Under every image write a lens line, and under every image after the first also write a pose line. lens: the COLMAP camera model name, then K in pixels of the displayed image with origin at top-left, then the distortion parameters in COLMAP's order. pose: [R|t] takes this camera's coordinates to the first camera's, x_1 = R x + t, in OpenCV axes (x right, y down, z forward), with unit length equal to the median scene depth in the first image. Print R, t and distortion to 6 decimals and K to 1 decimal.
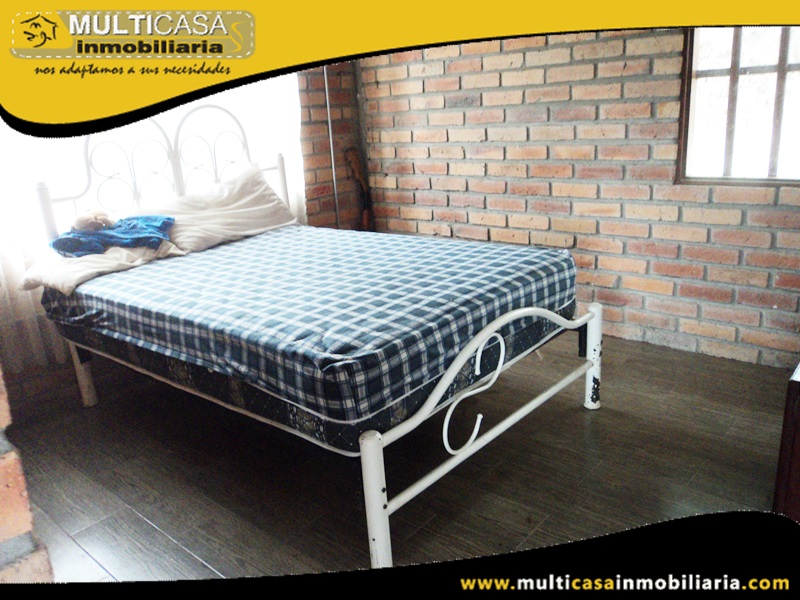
lens RADIAL K [[638.0, 0, 400.0], [0, 638.0, 300.0], [0, 0, 1]] dist [-0.020608, -0.001180]
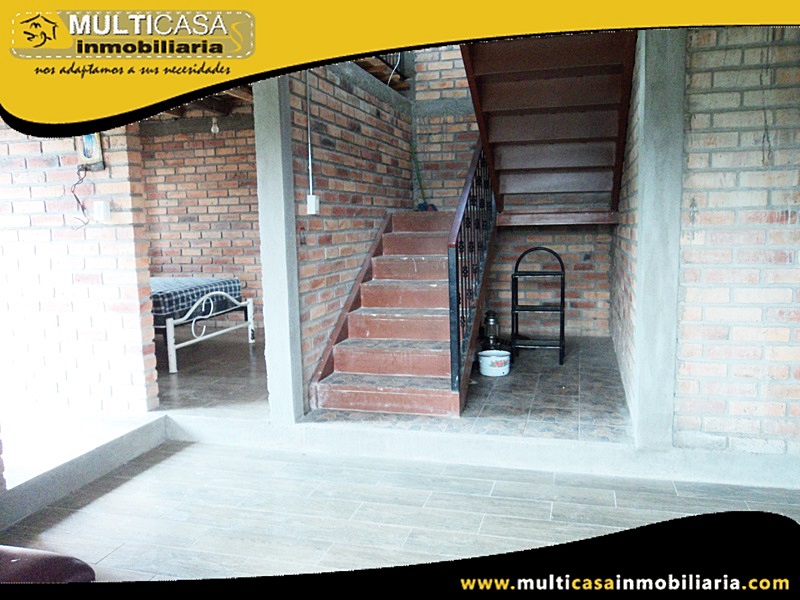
lens RADIAL K [[638.0, 0, 400.0], [0, 638.0, 300.0], [0, 0, 1]] dist [-0.020608, -0.001180]
pose [[0.903426, -0.011805, 0.428581, -0.283810], [0.090614, 0.982298, -0.163953, 0.575635], [-0.419059, 0.186955, 0.888503, -1.780955]]
